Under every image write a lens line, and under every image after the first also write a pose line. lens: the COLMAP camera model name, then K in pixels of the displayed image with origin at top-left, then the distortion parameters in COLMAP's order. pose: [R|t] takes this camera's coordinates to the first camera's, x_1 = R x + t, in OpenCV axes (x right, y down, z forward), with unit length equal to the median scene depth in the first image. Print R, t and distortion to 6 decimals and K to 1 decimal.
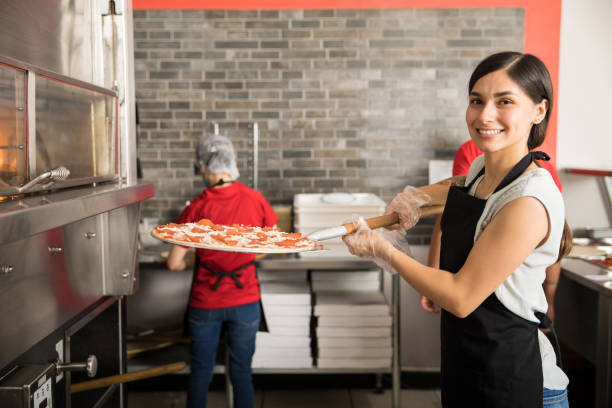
lens RADIAL K [[721.6, 0, 301.3], [0, 721.6, 219.2], [0, 0, 1]] dist [0.022404, 0.000000]
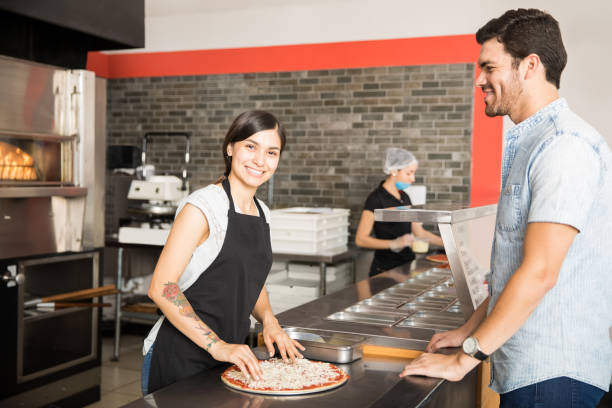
lens RADIAL K [[684.1, 0, 304.2], [0, 684.1, 205.3], [0, 0, 1]] dist [-0.025255, 0.000000]
pose [[0.920144, 0.040165, -0.389514, 0.498184], [-0.059828, 0.997467, -0.038477, 0.009192], [0.386982, 0.058708, 0.920217, -0.157247]]
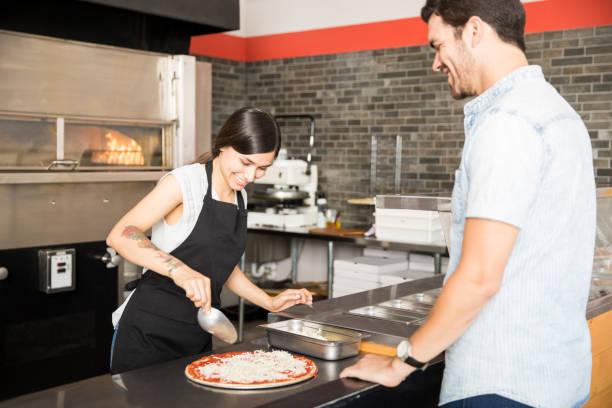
lens RADIAL K [[721.6, 0, 305.6], [0, 721.6, 206.4], [0, 0, 1]] dist [0.022404, 0.000000]
pose [[0.771017, 0.058827, -0.634092, 0.621401], [-0.072751, 0.997342, 0.004066, -0.001979], [0.632645, 0.042996, 0.773247, -0.082117]]
